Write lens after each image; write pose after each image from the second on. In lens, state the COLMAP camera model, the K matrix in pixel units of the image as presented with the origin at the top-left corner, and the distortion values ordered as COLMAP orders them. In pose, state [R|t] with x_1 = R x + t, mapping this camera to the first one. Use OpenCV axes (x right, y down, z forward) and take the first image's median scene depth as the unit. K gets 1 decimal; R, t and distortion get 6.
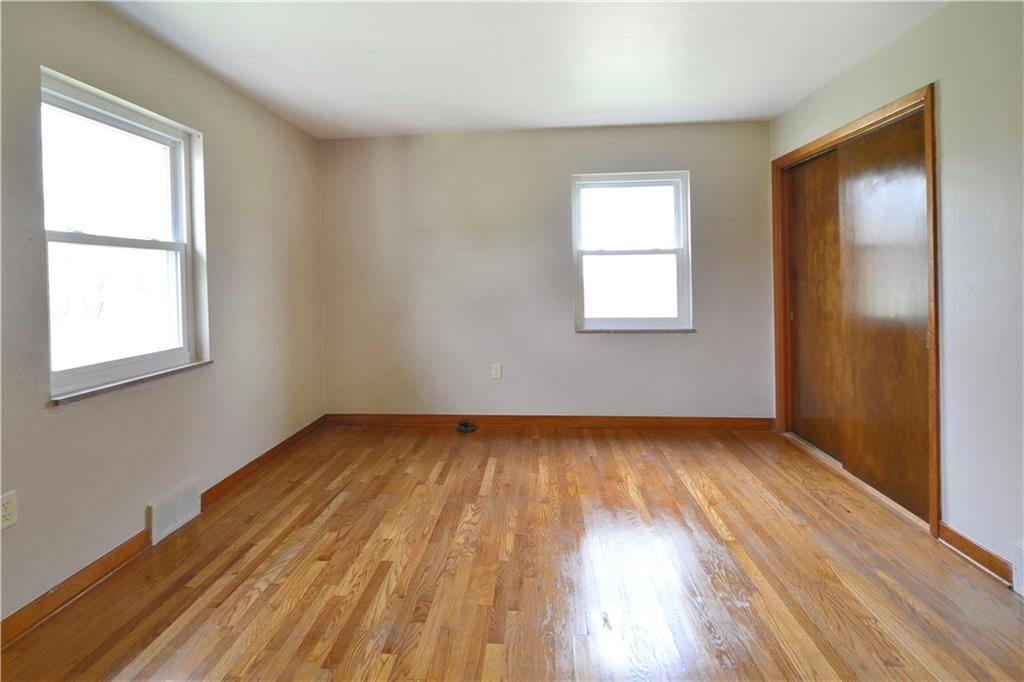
lens RADIAL K [[503.4, 0, 470.6], [0, 503.4, 283.1], [0, 0, 1]] dist [0.003560, 0.000129]
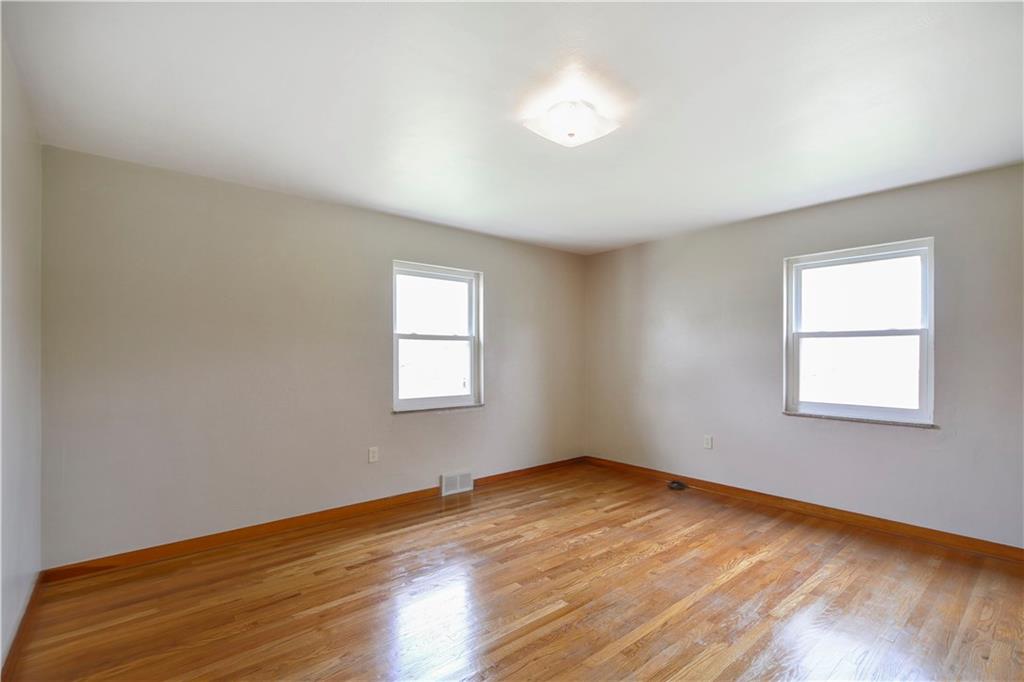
lens RADIAL K [[467.5, 0, 515.0], [0, 467.5, 347.0], [0, 0, 1]] dist [0.005836, -0.002551]
pose [[0.717041, 0.004289, -0.697018, 0.645925], [-0.017277, 0.999783, -0.011621, -0.022879], [0.696817, 0.020375, 0.716960, -0.070339]]
